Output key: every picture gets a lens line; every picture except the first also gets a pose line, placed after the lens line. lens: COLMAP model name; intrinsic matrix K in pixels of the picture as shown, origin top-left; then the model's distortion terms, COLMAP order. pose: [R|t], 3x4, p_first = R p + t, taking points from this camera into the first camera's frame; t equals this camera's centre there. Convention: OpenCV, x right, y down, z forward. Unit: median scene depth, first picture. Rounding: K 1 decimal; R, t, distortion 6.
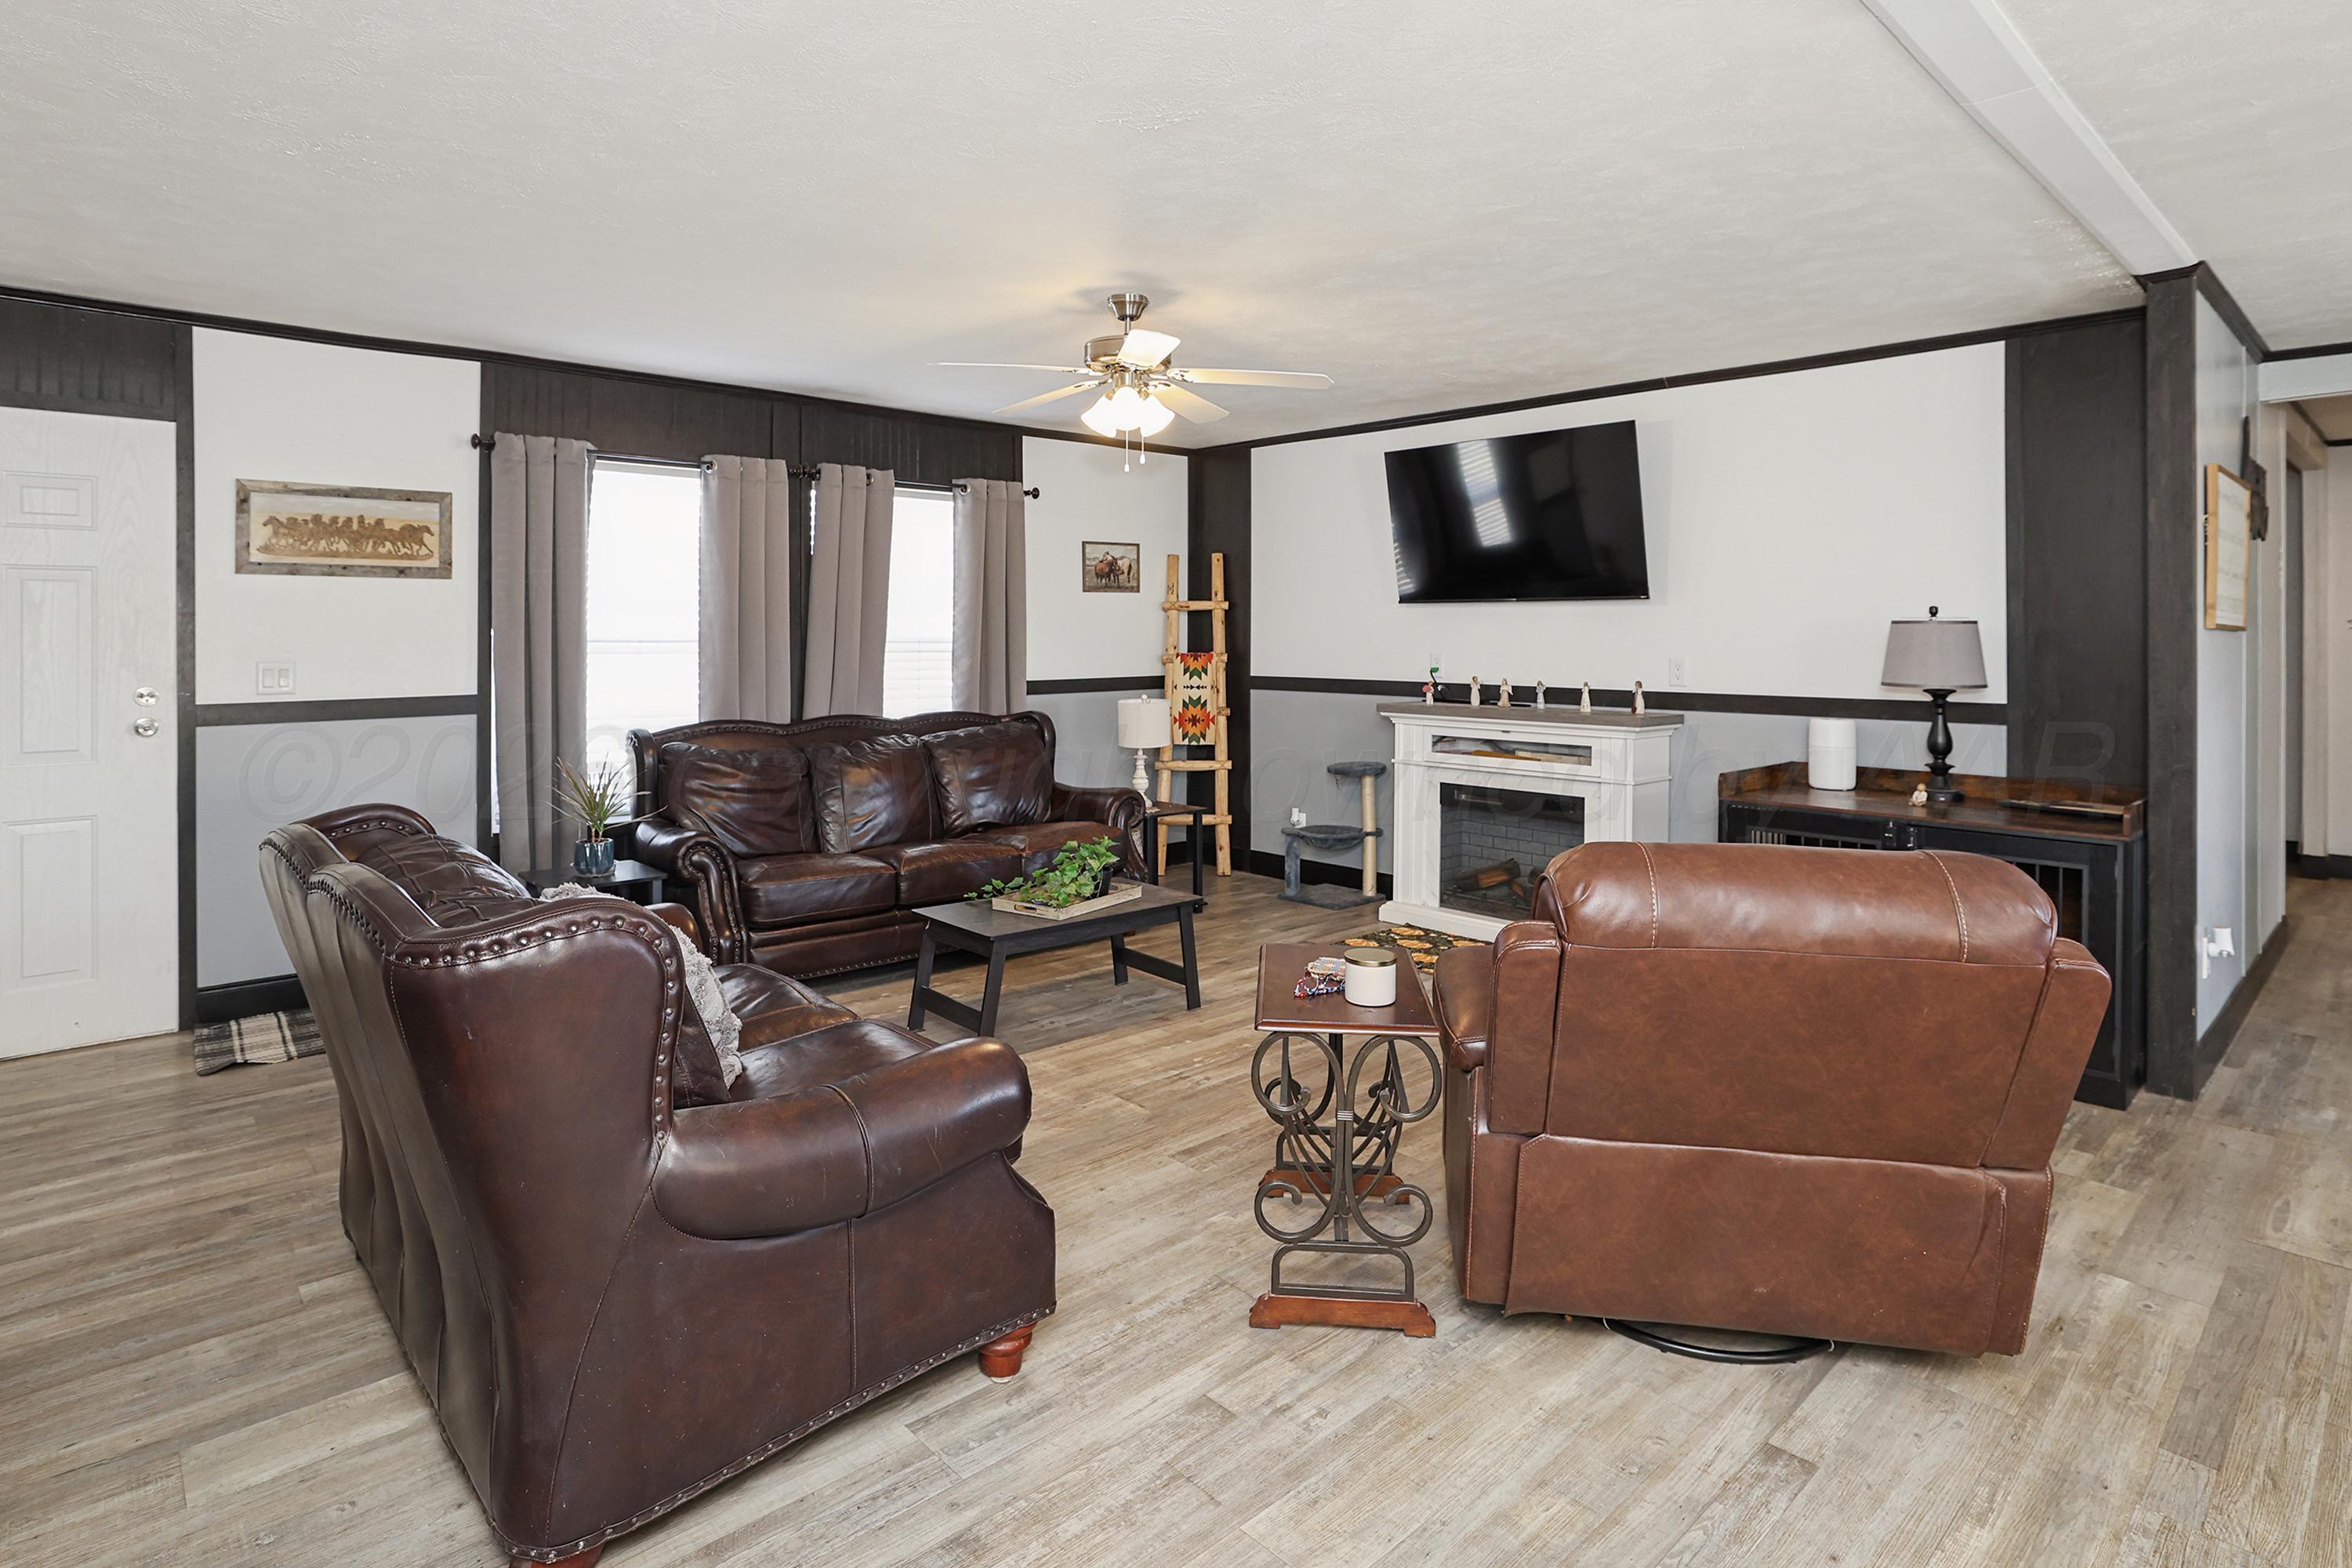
lens RADIAL K [[1158.9, 0, 1065.9], [0, 1158.9, 644.6], [0, 0, 1]] dist [-0.061970, 0.027250]
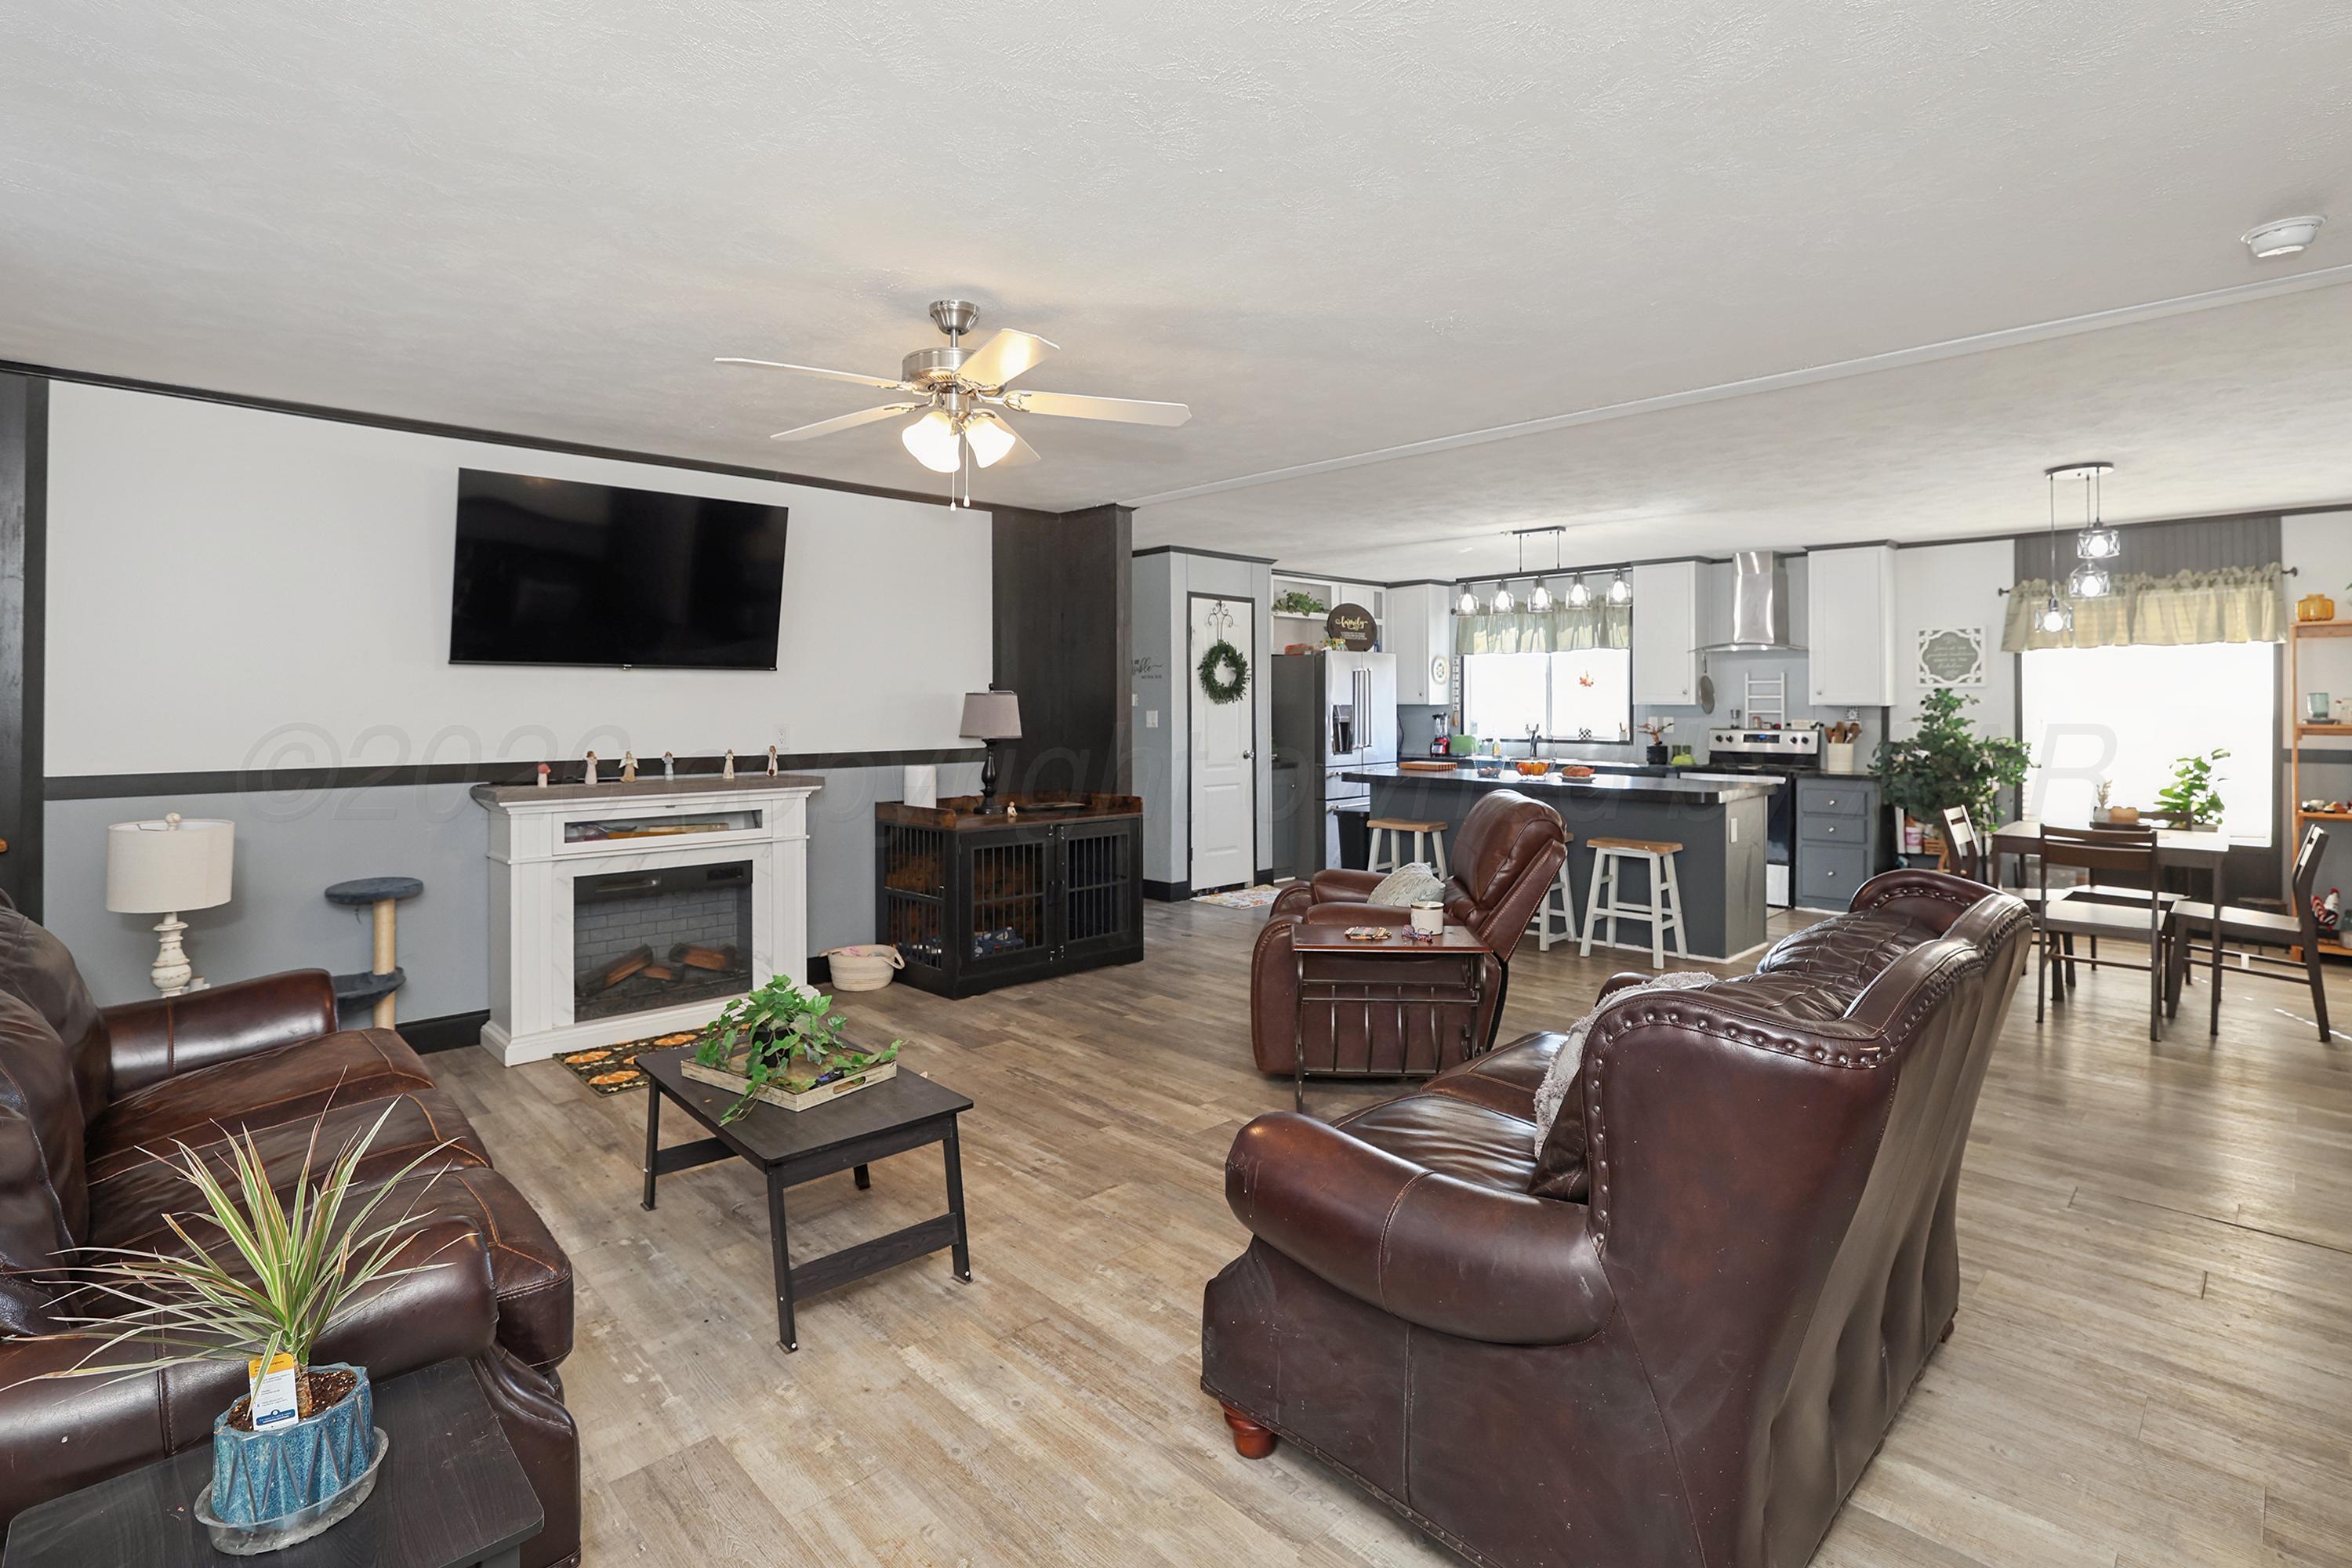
lens RADIAL K [[1165.5, 0, 1192.3], [0, 1165.5, 704.7], [0, 0, 1]] dist [-0.111942, 0.063600]
pose [[-0.075786, -0.003025, 0.997120, -0.564161], [0.013076, 0.999906, 0.004027, -0.005956], [-0.997038, 0.013343, -0.075739, 0.623163]]
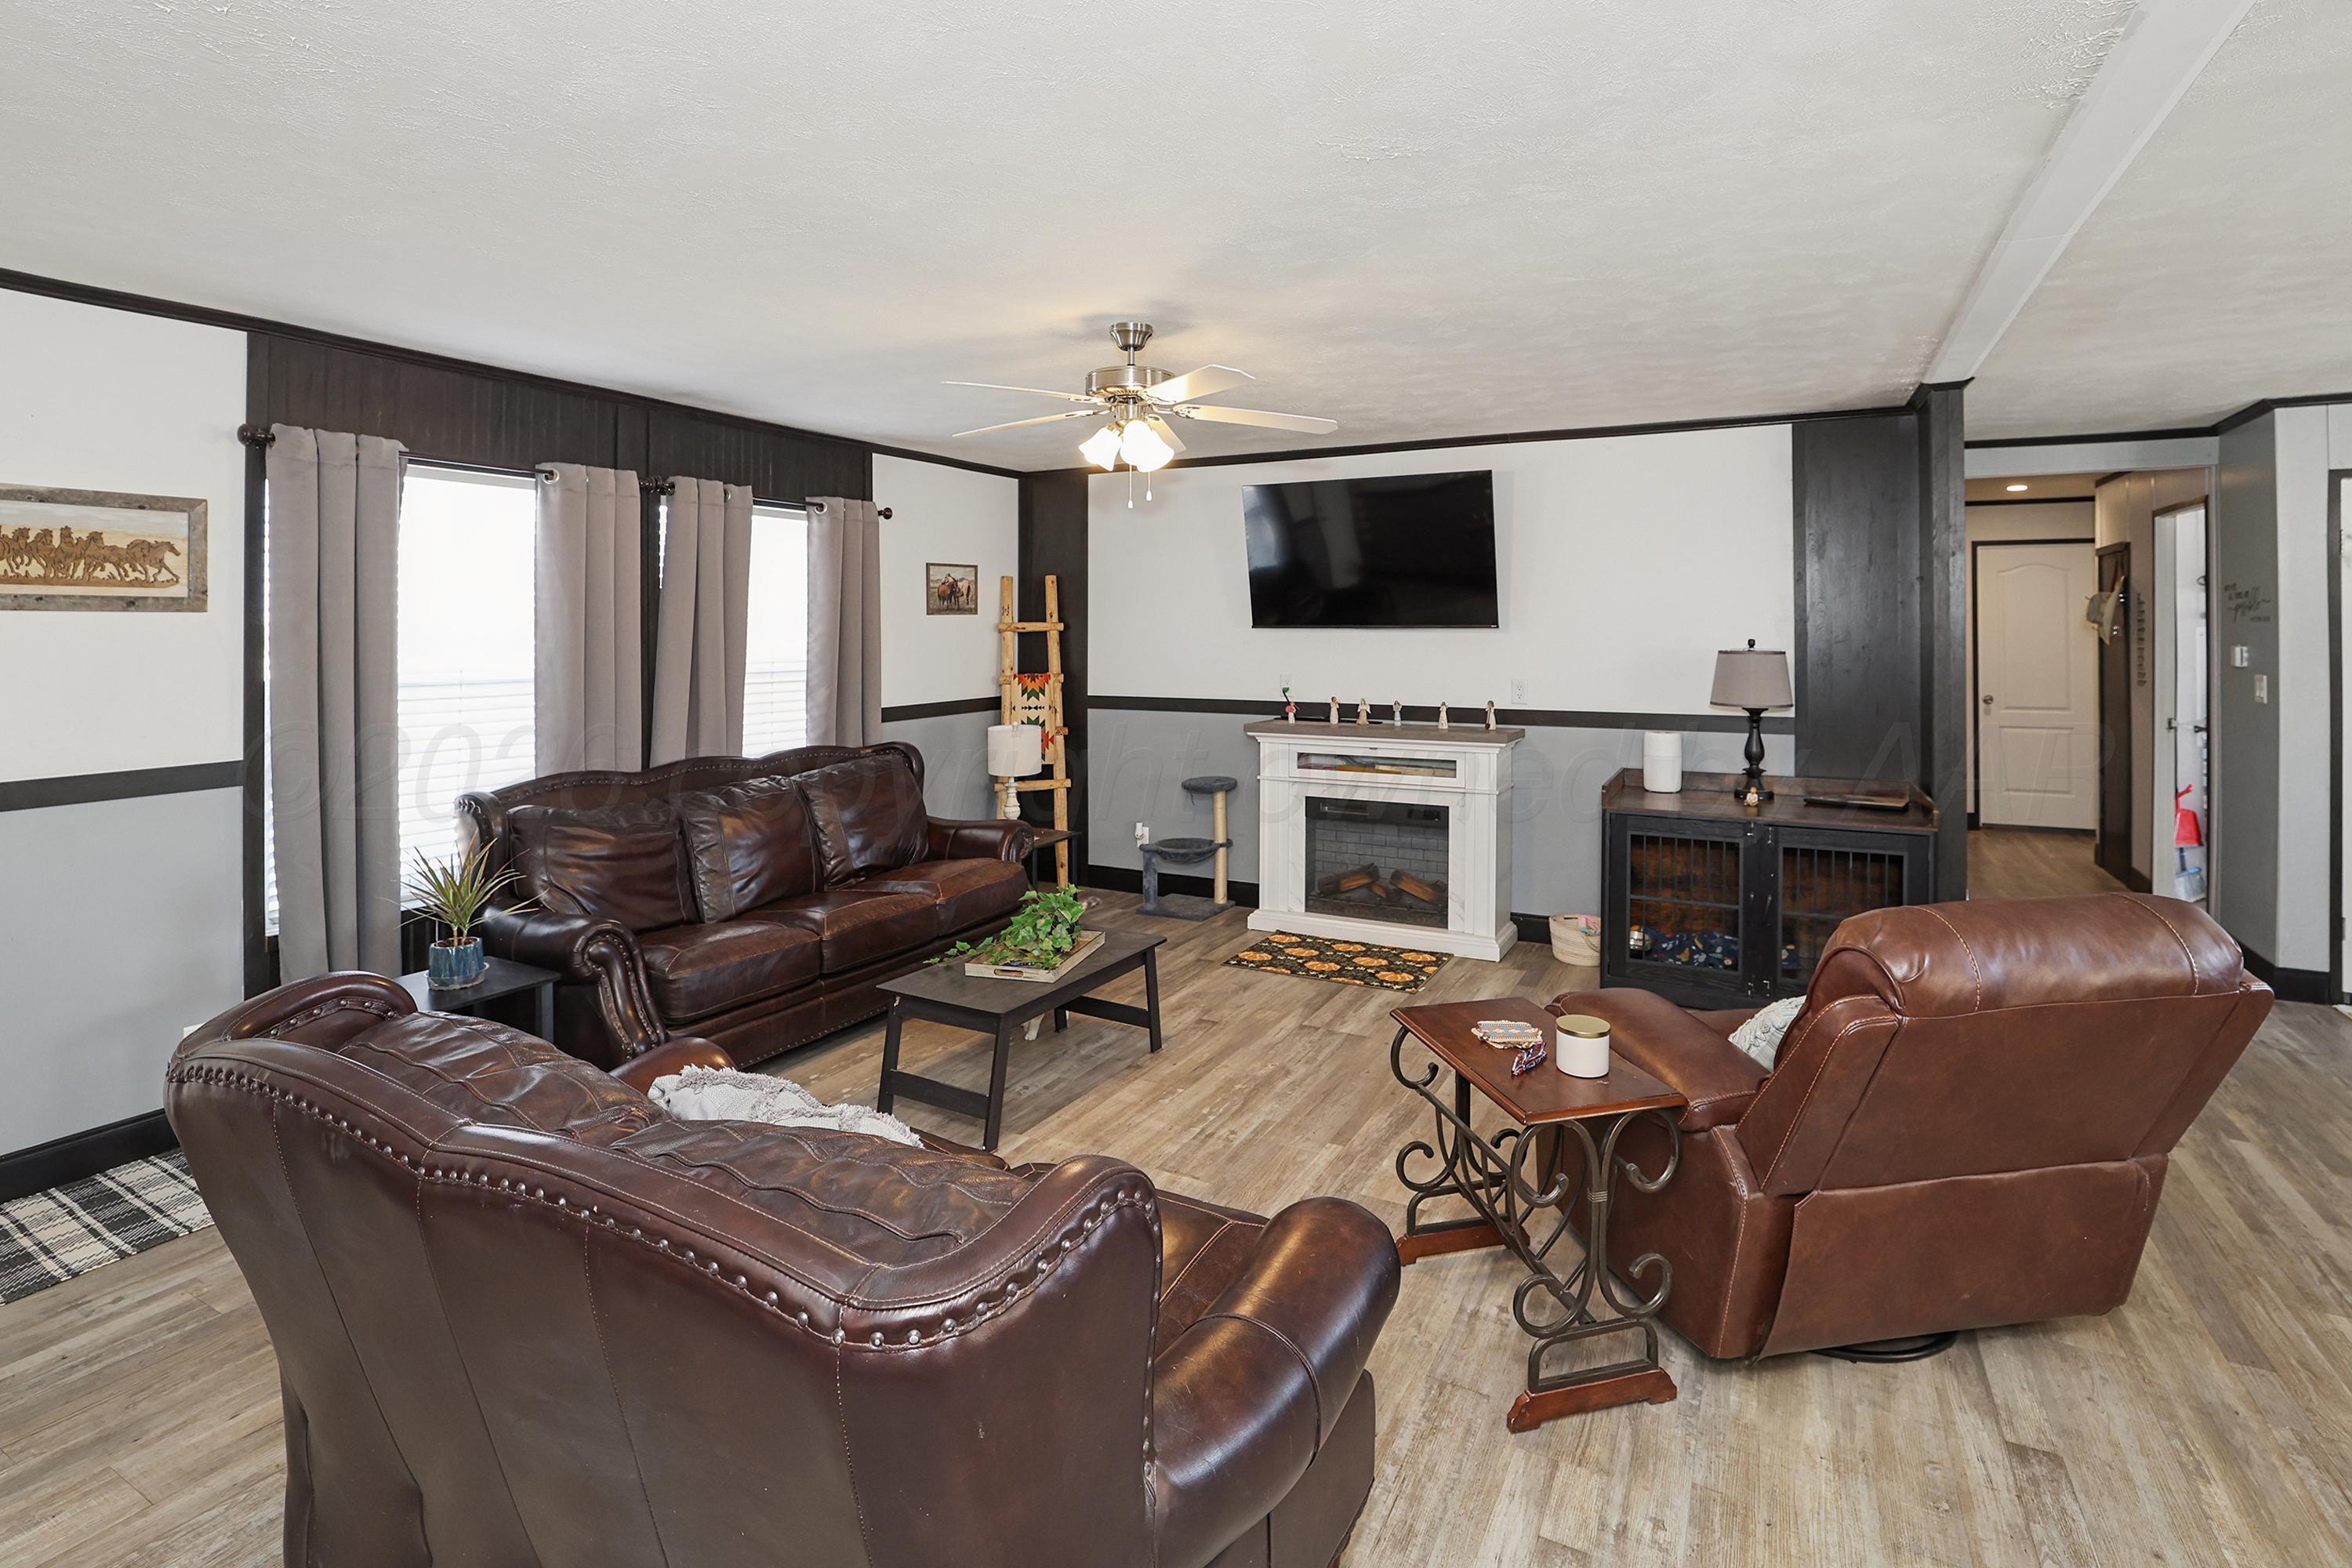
lens RADIAL K [[1074.4, 0, 1112.2], [0, 1074.4, 636.5], [0, 0, 1]] dist [-0.056462, 0.017959]
pose [[0.939148, -0.009892, 0.343369, -0.193065], [0.011149, 0.999936, -0.001686, -0.030906], [-0.343331, 0.005412, 0.939199, 0.125326]]
